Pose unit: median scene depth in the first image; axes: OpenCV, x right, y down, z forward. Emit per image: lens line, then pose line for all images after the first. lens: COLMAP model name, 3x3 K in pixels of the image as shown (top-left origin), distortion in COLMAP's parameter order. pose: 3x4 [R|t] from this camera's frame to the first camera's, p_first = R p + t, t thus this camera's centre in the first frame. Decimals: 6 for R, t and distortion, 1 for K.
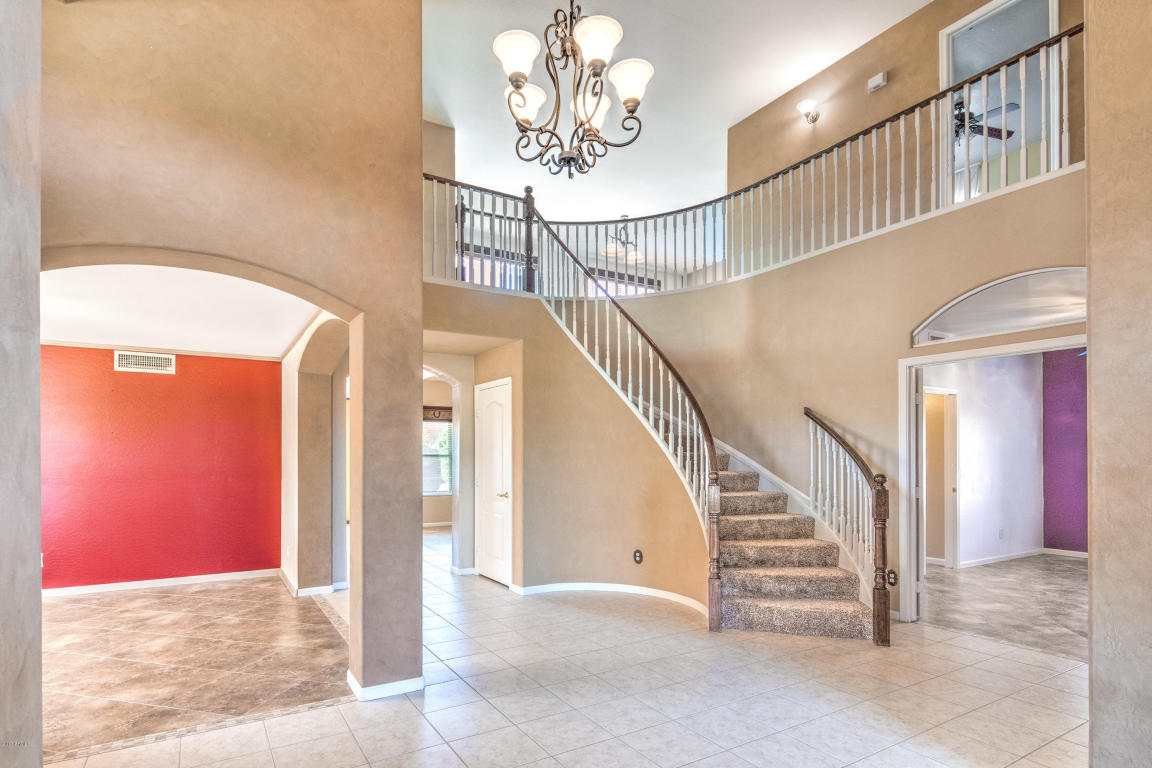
lens RADIAL K [[543.7, 0, 574.9], [0, 543.7, 448.8], [0, 0, 1]] dist [-0.002726, -0.000449]
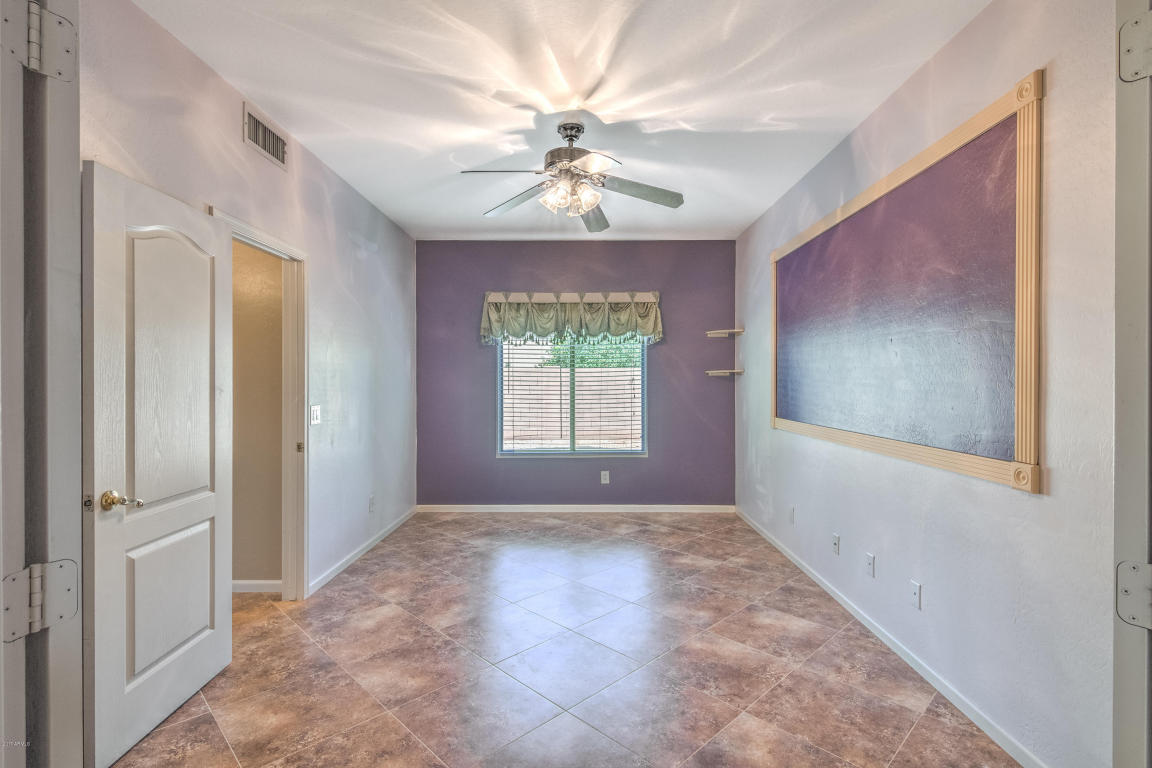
lens RADIAL K [[563.3, 0, 576.0], [0, 563.3, 384.0], [0, 0, 1]] dist [0.000391, -0.000873]
pose [[0.509522, -0.006521, 0.860433, 0.357165], [-0.010119, 0.999857, 0.013570, 0.008100], [-0.860398, -0.015621, 0.509383, 0.481111]]
